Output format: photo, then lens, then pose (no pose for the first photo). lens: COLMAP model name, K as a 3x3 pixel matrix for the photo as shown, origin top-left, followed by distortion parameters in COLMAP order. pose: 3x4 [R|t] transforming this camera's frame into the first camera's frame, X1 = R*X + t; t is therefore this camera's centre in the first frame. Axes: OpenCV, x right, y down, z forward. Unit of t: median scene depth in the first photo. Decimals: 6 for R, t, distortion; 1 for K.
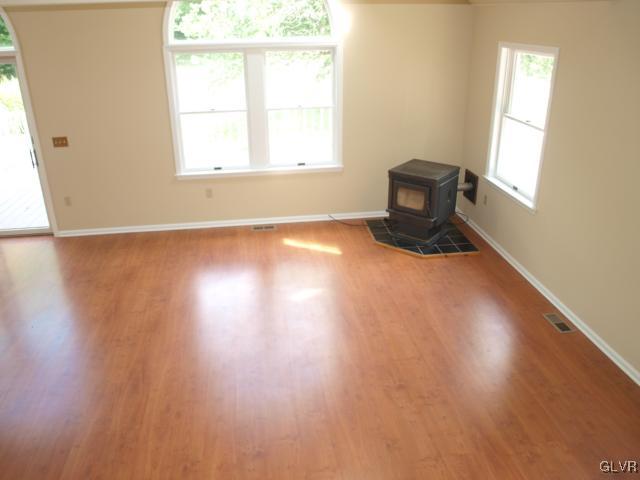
lens RADIAL K [[505.5, 0, 318.4], [0, 505.5, 225.0], [0, 0, 1]] dist [-0.102958, 0.057901]
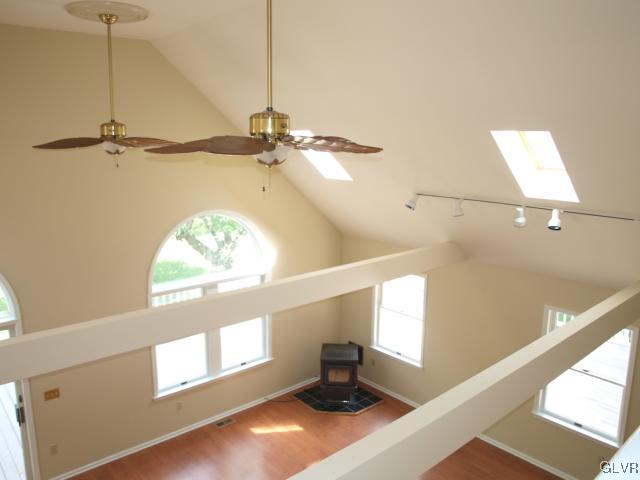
lens RADIAL K [[505.5, 0, 318.4], [0, 505.5, 225.0], [0, 0, 1]] dist [-0.102958, 0.057901]
pose [[0.833945, -0.075249, 0.546693, -0.588937], [0.195285, 0.966798, -0.164820, -0.234097], [-0.516139, 0.244212, 0.820951, -0.229848]]
